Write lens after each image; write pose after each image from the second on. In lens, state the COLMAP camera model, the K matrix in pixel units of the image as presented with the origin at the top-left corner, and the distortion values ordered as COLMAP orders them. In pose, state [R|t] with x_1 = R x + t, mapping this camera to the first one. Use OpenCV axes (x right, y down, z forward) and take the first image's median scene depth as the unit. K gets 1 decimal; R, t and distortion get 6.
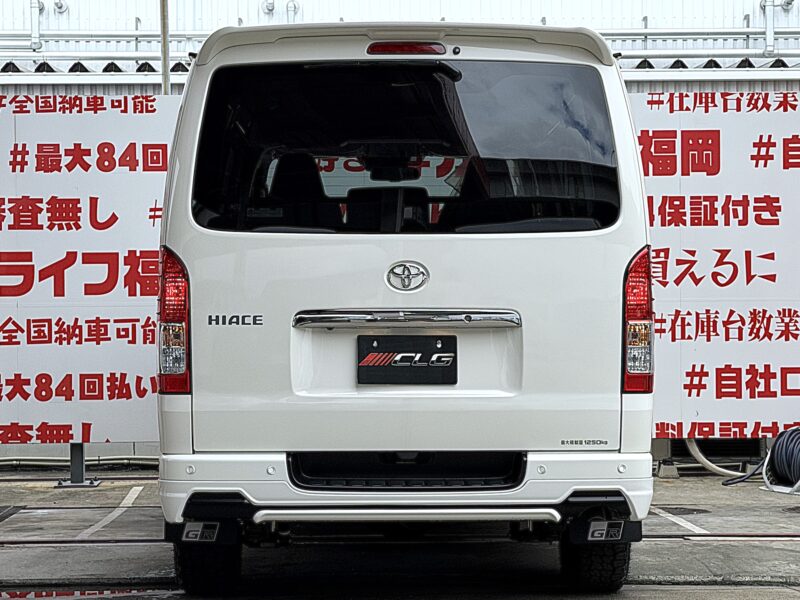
lens RADIAL K [[2072.2, 0, 400.0], [0, 2072.2, 300.0], [0, 0, 1]] dist [0.077346, 0.754077]
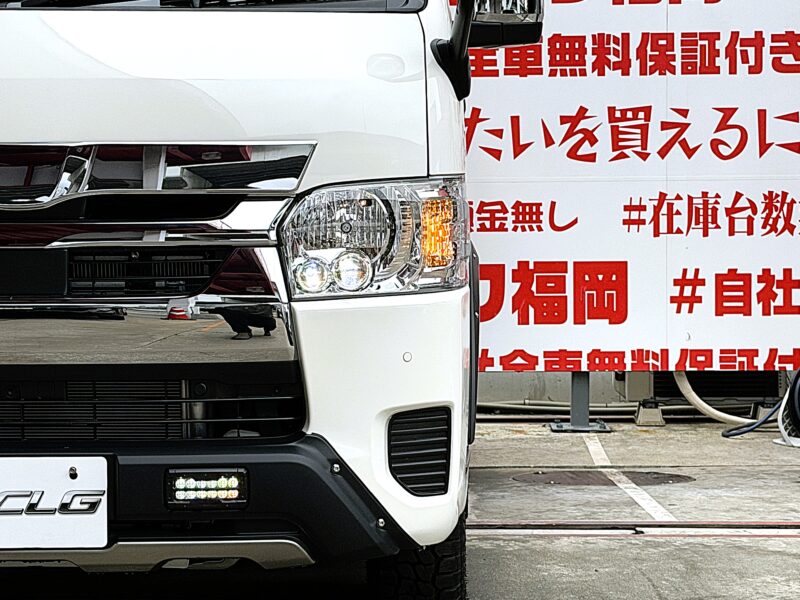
lens RADIAL K [[2108.0, 0, 400.0], [0, 2108.0, 300.0], [0, 0, 1]] dist [0.087845, 0.497464]
pose [[0.999559, 0.001488, -0.029671, 0.064875], [-0.000295, 0.999192, 0.040179, 0.012592], [0.029707, -0.040153, 0.998752, 0.267620]]
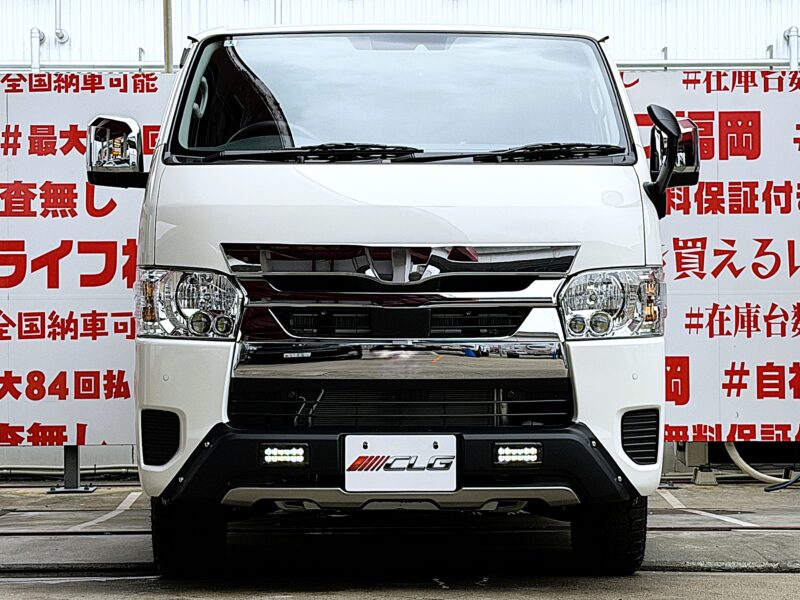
lens RADIAL K [[2108.0, 0, 400.0], [0, 2108.0, 300.0], [0, 0, 1]] dist [0.087845, 0.497464]
pose [[0.999993, 0.001186, -0.003519, -0.004726], [-0.001297, 0.999497, -0.031696, 0.033452], [0.003480, 0.031700, 0.999491, 0.050877]]
